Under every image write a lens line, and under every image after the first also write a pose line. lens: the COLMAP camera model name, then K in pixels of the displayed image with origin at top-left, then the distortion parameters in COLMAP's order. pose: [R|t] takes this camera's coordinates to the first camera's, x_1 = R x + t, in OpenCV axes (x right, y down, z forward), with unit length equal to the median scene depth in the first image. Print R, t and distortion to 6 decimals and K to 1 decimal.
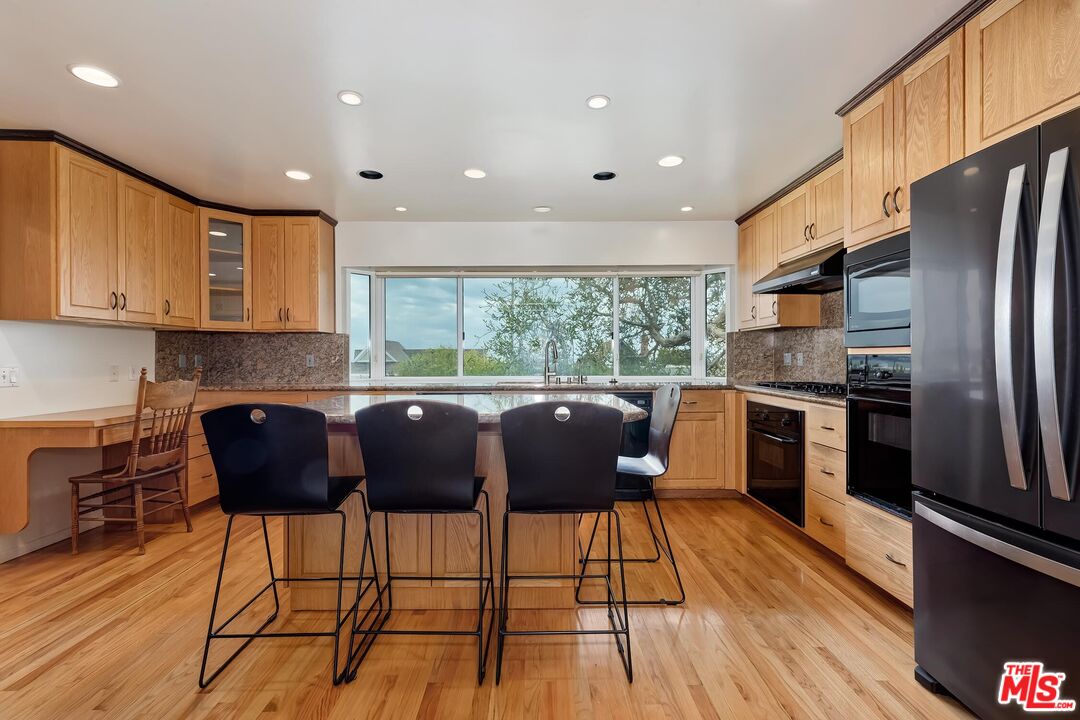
lens RADIAL K [[487.4, 0, 544.5], [0, 487.4, 358.5], [0, 0, 1]] dist [0.009445, -0.003281]
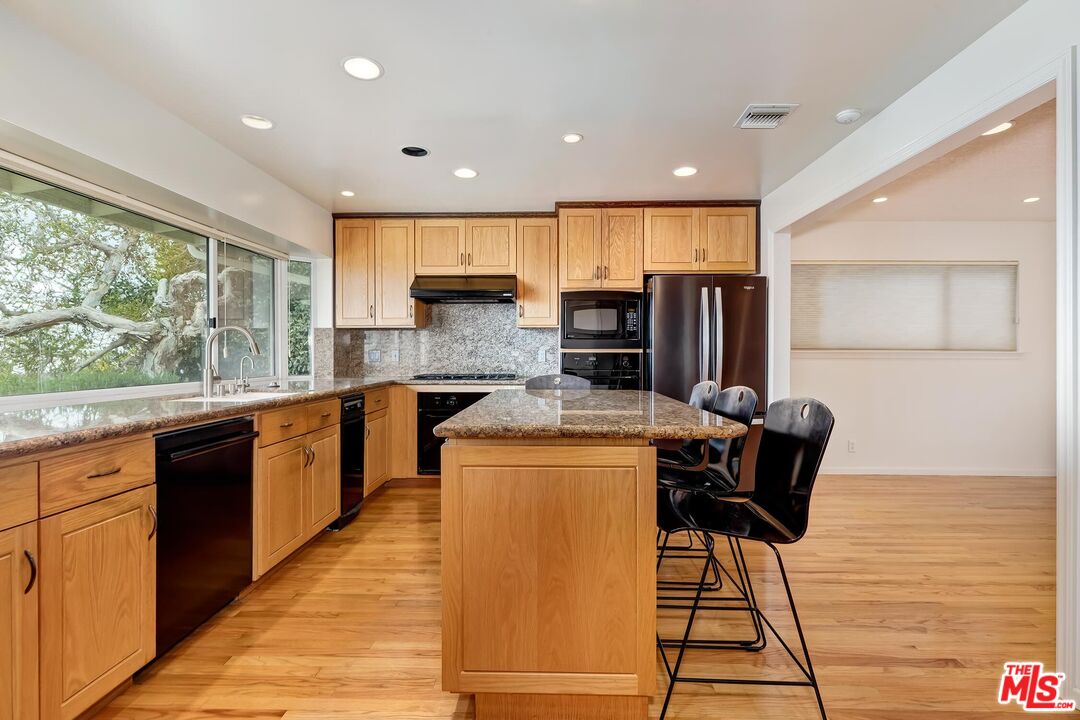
lens RADIAL K [[497.1, 0, 543.7], [0, 497.1, 360.3], [0, 0, 1]] dist [-0.006146, 0.000964]
pose [[0.040072, -0.011343, 0.999132, -0.584392], [0.000870, 0.999936, 0.011317, -0.000866], [-0.999196, 0.000416, 0.040080, 0.544468]]
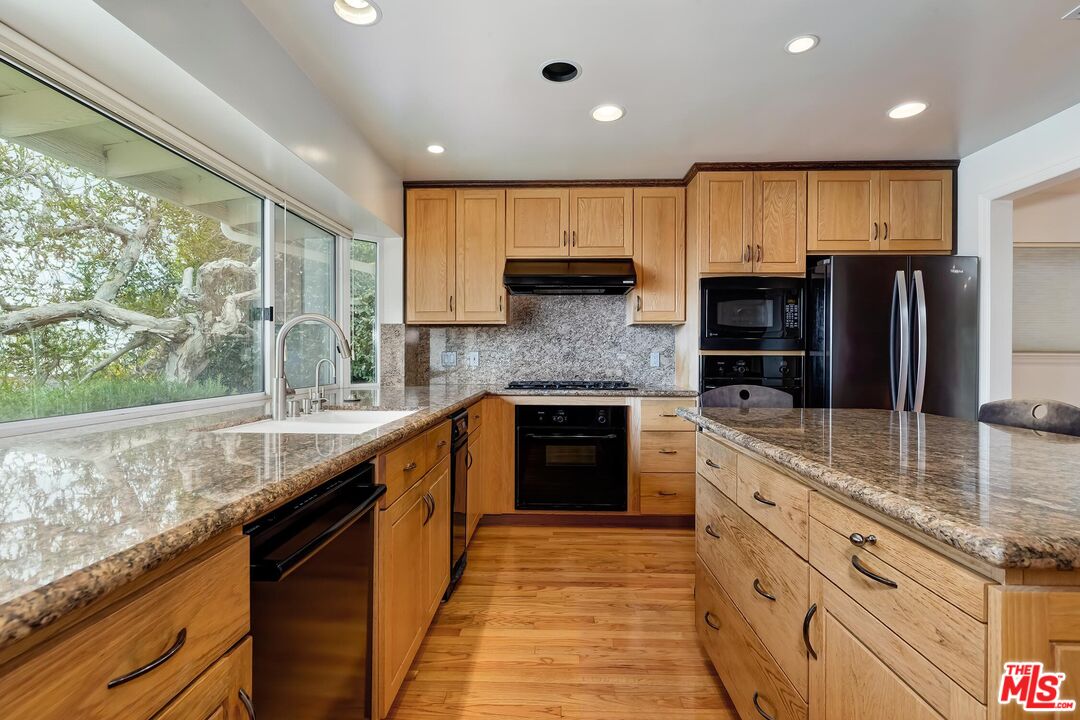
lens RADIAL K [[497.1, 0, 546.0], [0, 497.1, 361.4], [0, 0, 1]] dist [-0.006146, 0.000964]
pose [[0.050811, -0.007629, 0.998679, -0.394206], [-0.001252, 0.999970, 0.007703, -0.001056], [-0.998708, -0.001642, 0.050799, 0.736889]]
